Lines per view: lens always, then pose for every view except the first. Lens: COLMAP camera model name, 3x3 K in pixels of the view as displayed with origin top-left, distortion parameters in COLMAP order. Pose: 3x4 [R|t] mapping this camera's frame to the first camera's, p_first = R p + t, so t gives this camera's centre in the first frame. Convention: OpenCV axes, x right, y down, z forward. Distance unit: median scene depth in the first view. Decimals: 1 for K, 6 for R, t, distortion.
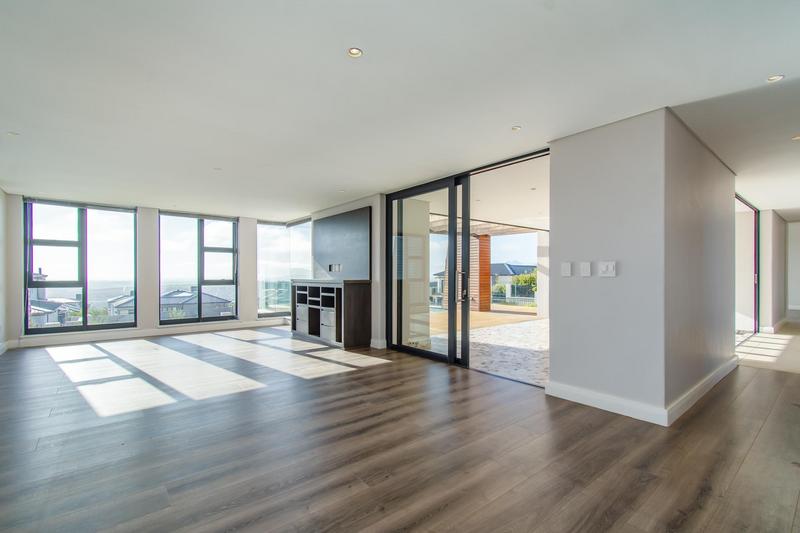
lens RADIAL K [[368.1, 0, 400.7], [0, 368.1, 273.4], [0, 0, 1]] dist [0.005323, -0.003040]
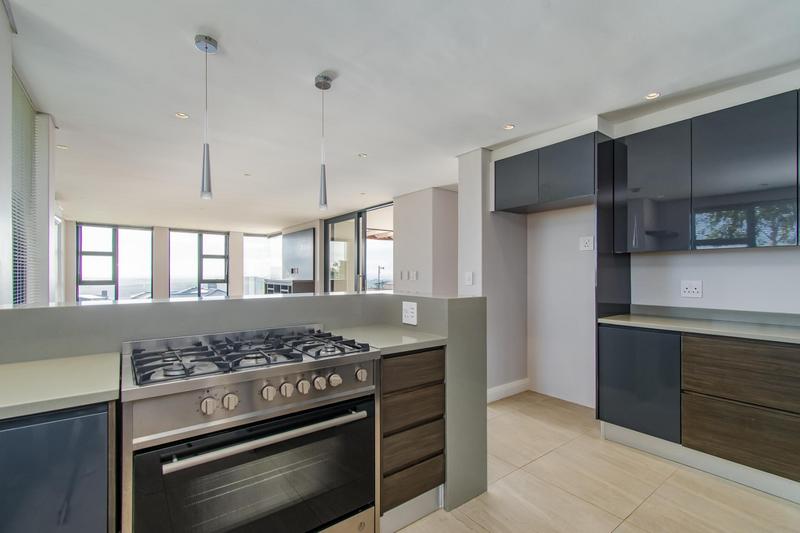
lens RADIAL K [[368.1, 0, 400.0], [0, 368.1, 268.5], [0, 0, 1]] dist [0.005323, -0.003040]
pose [[0.999143, 0.000589, -0.041399, 0.265306], [-0.000862, 0.999978, -0.006578, -0.015674], [0.041395, 0.006608, 0.999121, -0.340579]]
